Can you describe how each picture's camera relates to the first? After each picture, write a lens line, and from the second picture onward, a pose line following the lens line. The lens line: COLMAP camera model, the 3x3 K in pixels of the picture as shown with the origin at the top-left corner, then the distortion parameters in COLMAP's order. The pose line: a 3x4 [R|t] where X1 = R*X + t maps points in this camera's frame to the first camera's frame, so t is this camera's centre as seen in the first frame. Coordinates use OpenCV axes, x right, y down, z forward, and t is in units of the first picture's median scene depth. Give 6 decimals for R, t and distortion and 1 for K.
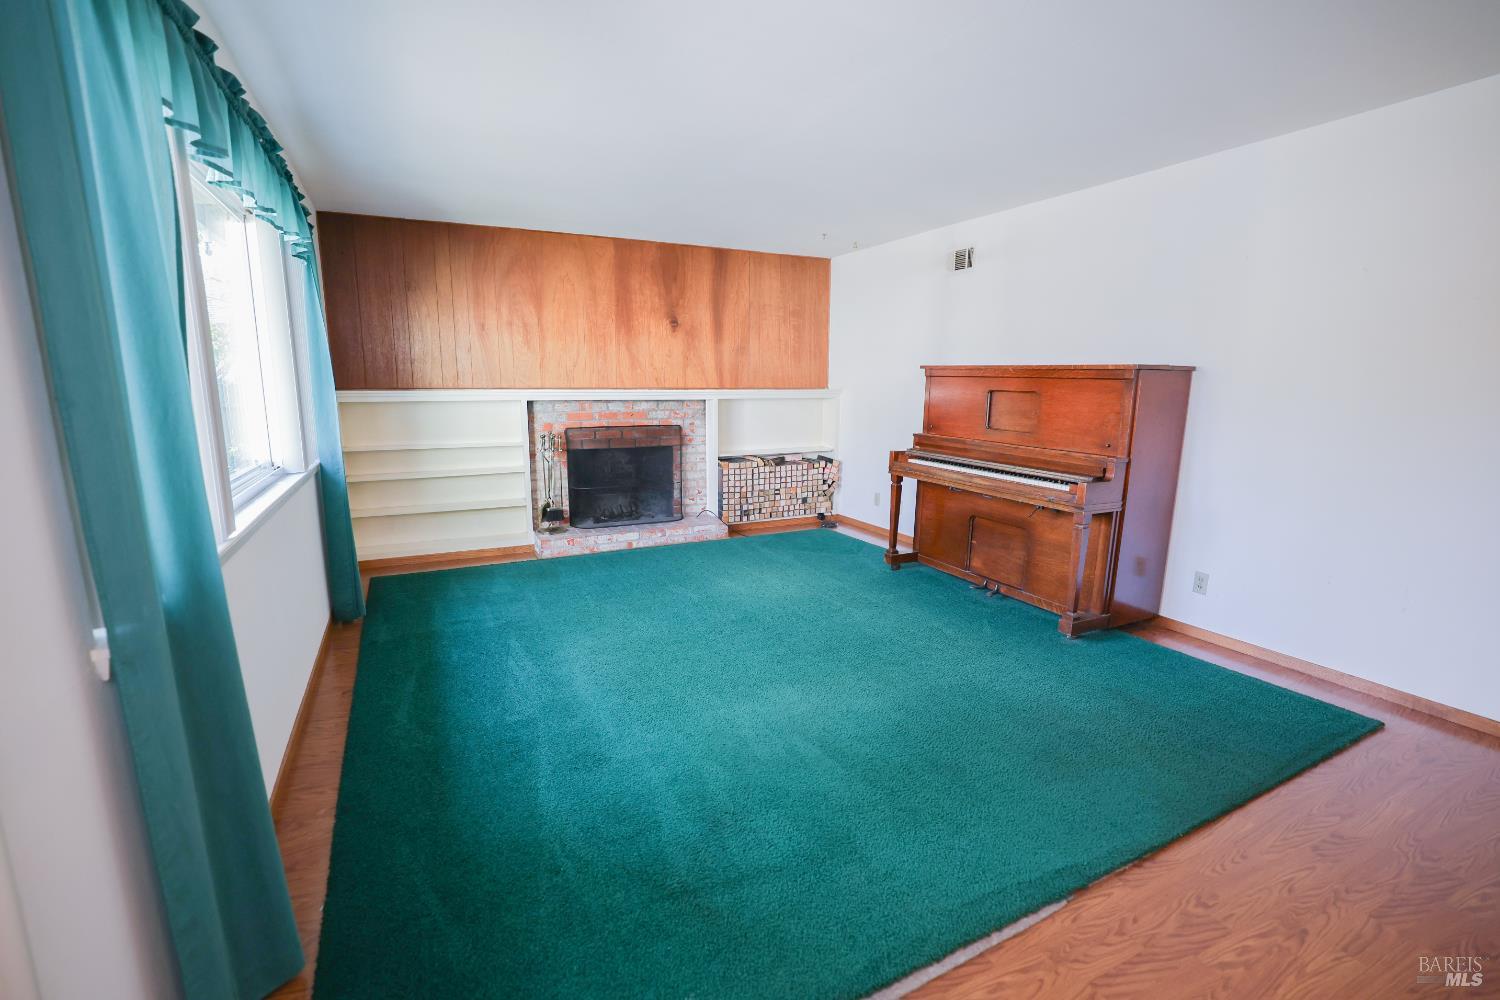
lens RADIAL K [[659.2, 0, 742.7], [0, 659.2, 501.4], [0, 0, 1]] dist [-0.024555, 0.000309]
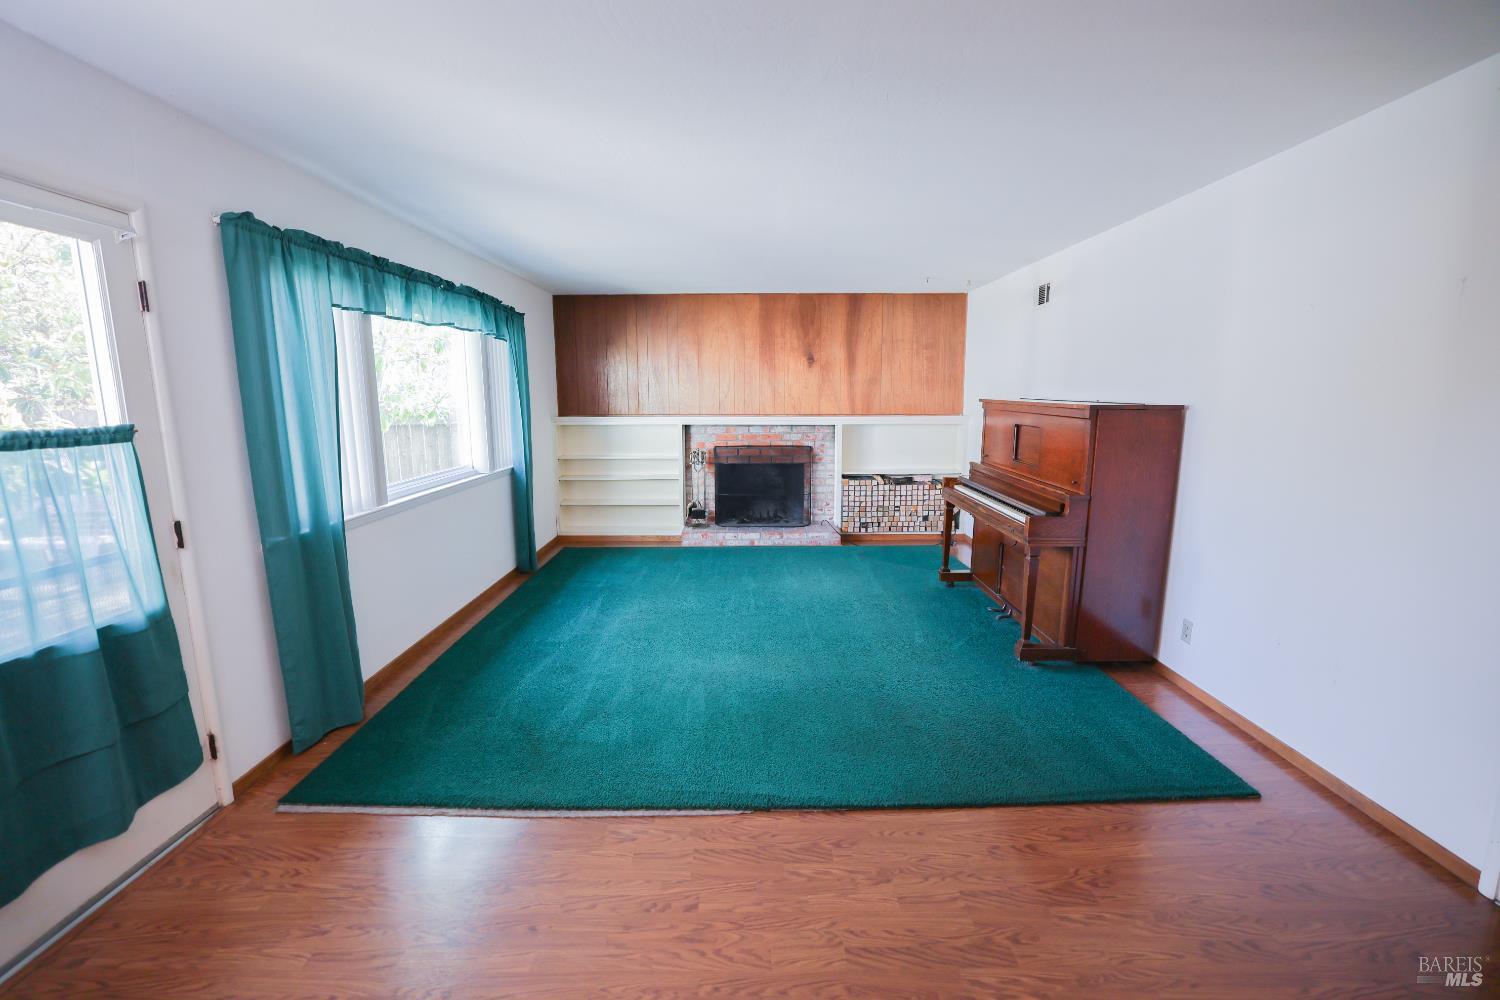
lens RADIAL K [[630.8, 0, 750.0], [0, 630.8, 500.0], [0, 0, 1]] dist [-0.022798, 0.000049]
pose [[0.901115, 0.063534, -0.428901, 0.304496], [-0.069808, 0.997560, 0.001105, -0.013654], [0.427924, 0.028945, 0.903351, -0.063310]]
